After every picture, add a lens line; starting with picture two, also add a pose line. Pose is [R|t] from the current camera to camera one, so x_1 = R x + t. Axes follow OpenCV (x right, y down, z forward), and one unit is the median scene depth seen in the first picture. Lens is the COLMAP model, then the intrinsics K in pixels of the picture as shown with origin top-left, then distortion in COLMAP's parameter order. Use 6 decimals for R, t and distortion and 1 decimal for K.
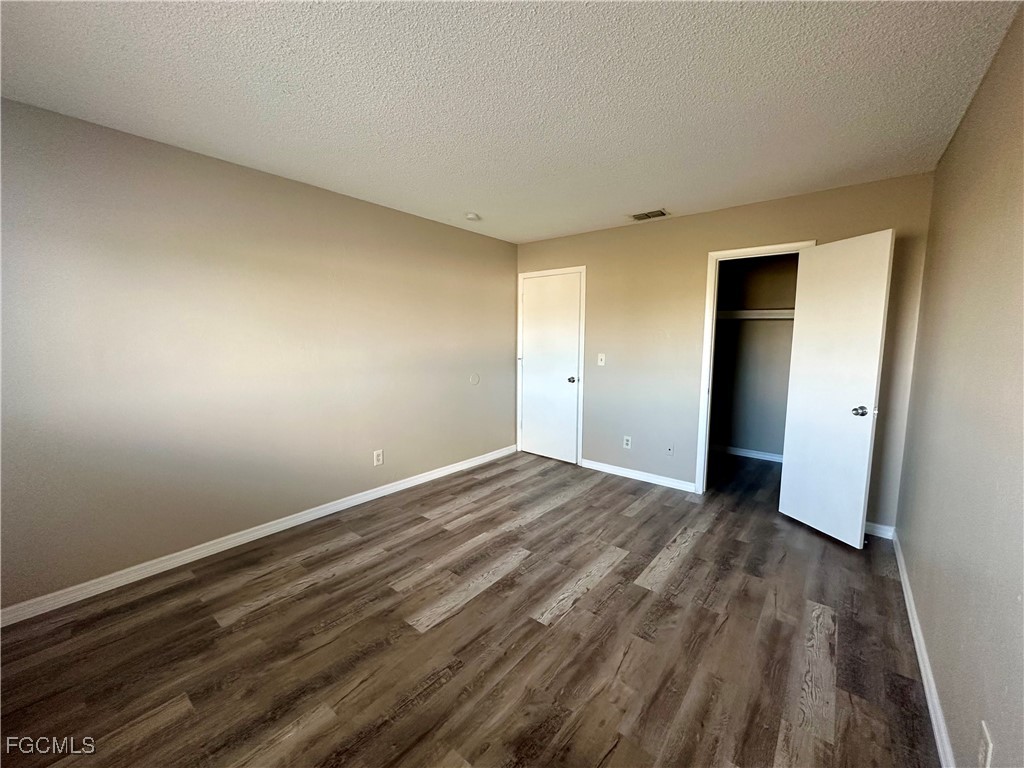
lens RADIAL K [[409.0, 0, 512.0], [0, 409.0, 384.0], [0, 0, 1]] dist [-0.001751, 0.000577]
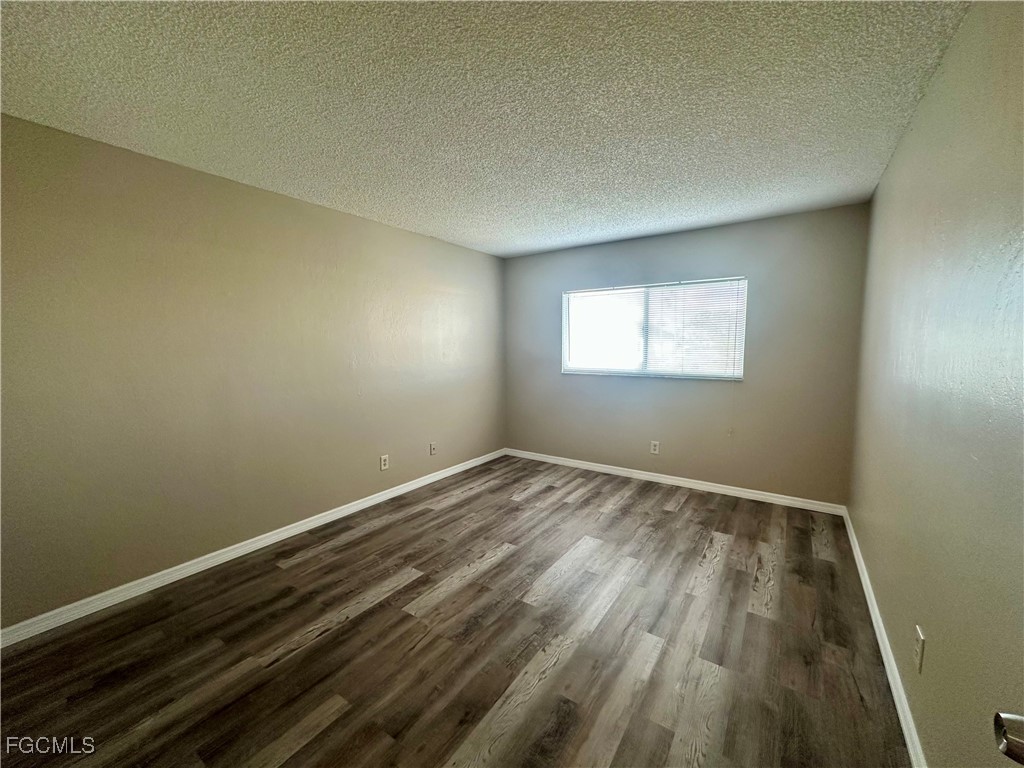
lens RADIAL K [[409.0, 0, 512.0], [0, 409.0, 384.0], [0, 0, 1]] dist [-0.001751, 0.000577]
pose [[-0.996607, 0.007895, -0.081922, 0.134631], [-0.009449, 0.977832, 0.209176, -0.205046], [0.081758, 0.209240, -0.974440, 1.757912]]
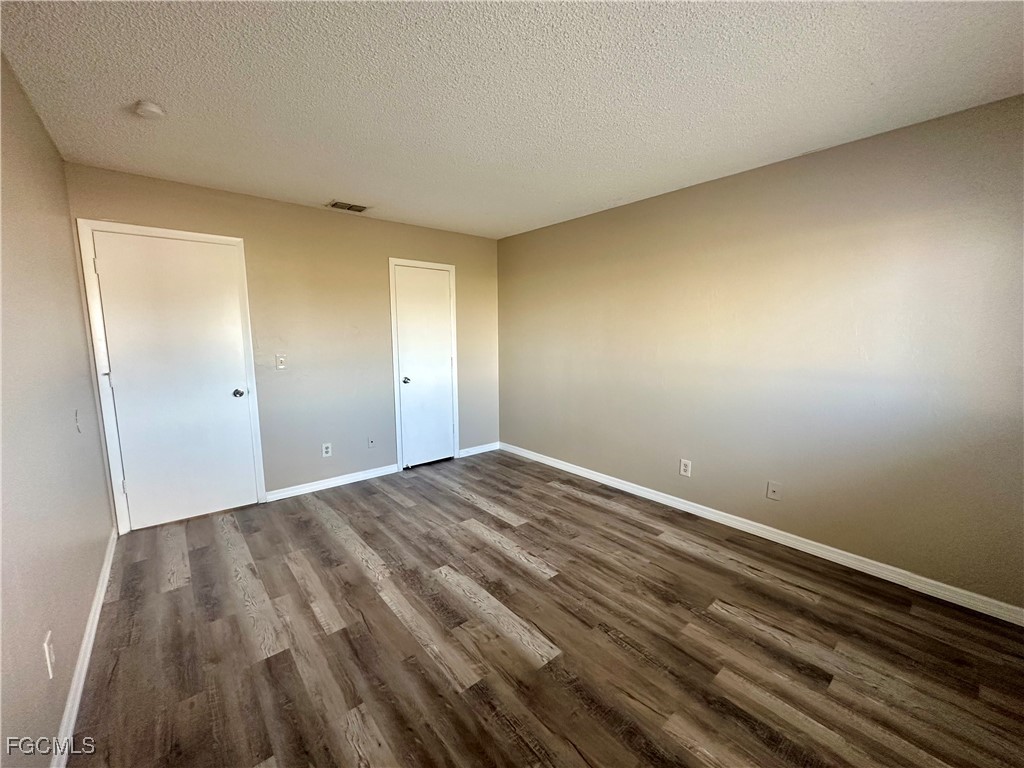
lens RADIAL K [[409.0, 0, 512.0], [0, 409.0, 384.0], [0, 0, 1]] dist [-0.001751, 0.000577]
pose [[0.177345, -0.129971, 0.975529, -0.795257], [0.117116, 0.986985, 0.110206, -0.083008], [-0.977155, 0.094705, 0.190258, 0.649112]]
